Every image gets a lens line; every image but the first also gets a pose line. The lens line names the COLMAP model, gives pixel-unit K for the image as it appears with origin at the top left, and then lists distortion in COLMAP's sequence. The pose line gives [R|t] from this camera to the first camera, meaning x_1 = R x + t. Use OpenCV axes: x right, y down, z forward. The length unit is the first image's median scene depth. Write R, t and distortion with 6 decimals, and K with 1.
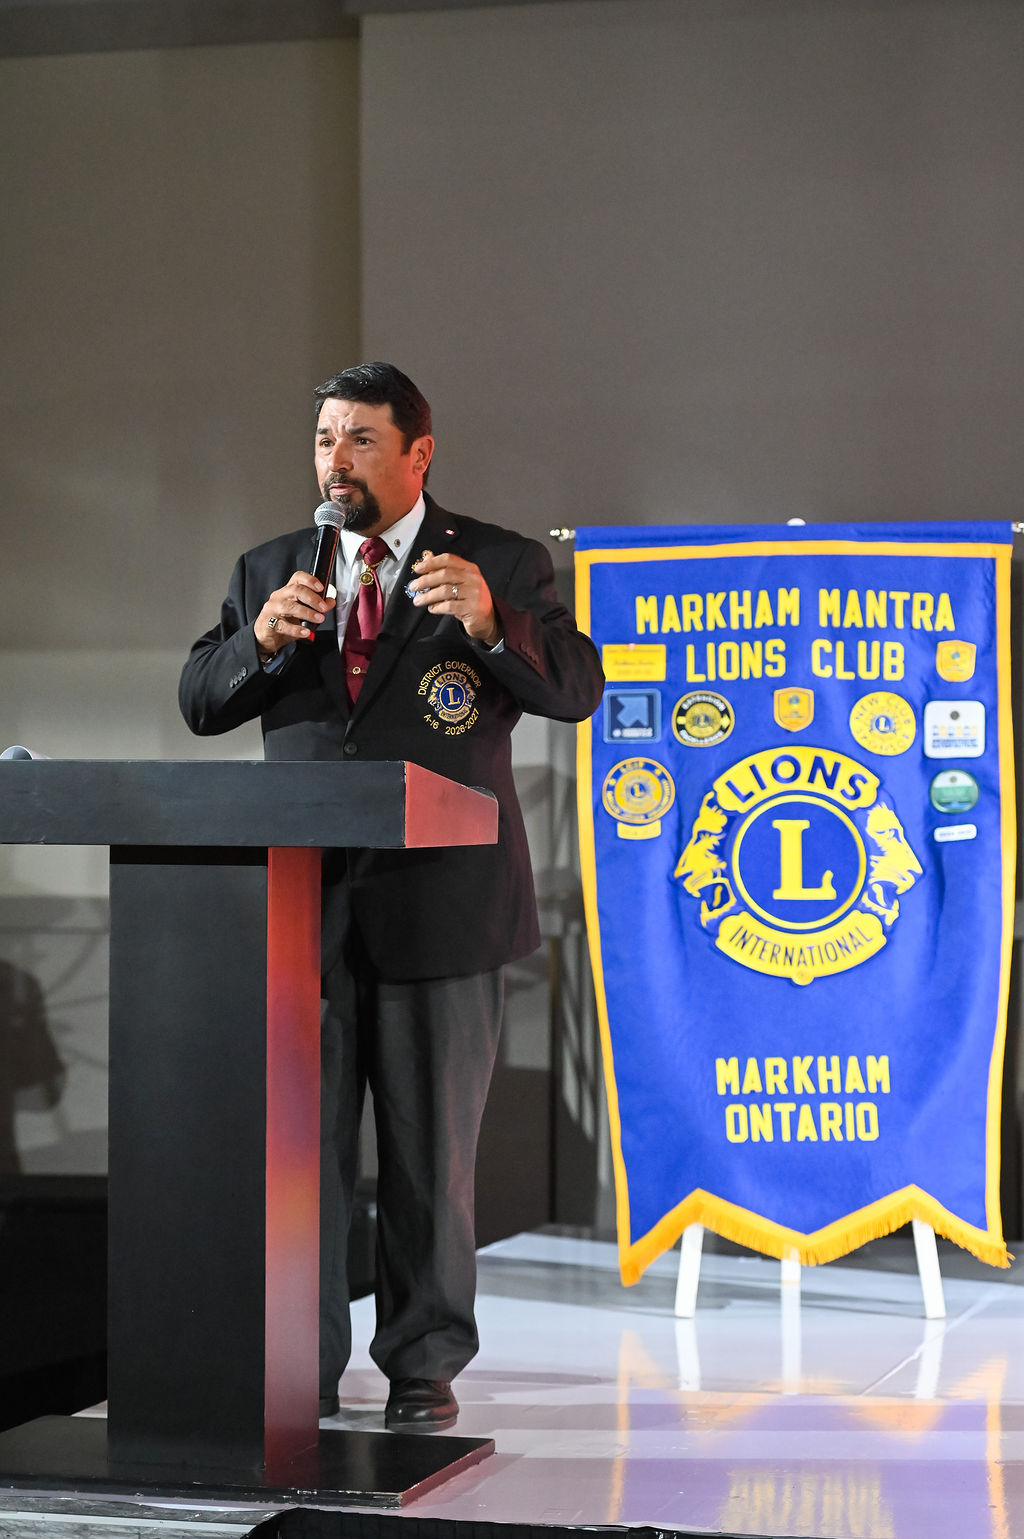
lens RADIAL K [[4035.1, 0, 512.0], [0, 4035.1, 769.5], [0, 0, 1]] dist [-0.052540, -0.039204]
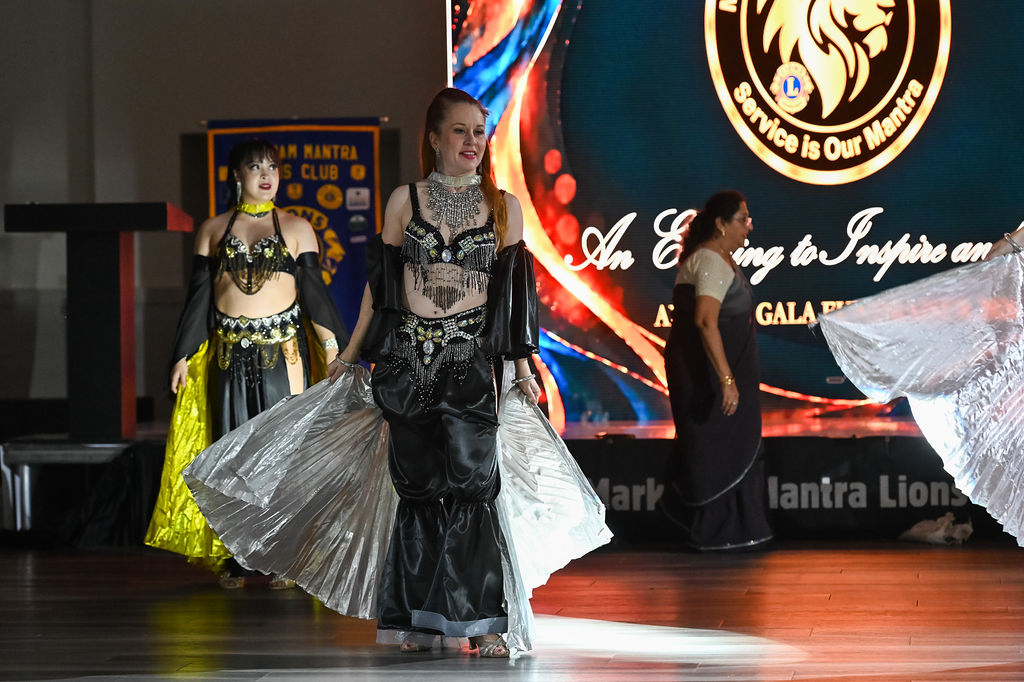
lens RADIAL K [[3285.4, 0, 512.0], [0, 3285.4, 341.0], [0, 0, 1]] dist [-0.055759, -1.476908]
pose [[0.991049, -0.013334, 0.132829, -0.071029], [0.010850, 0.999753, 0.019406, 0.040855], [-0.133055, -0.017791, 0.990949, -1.077247]]
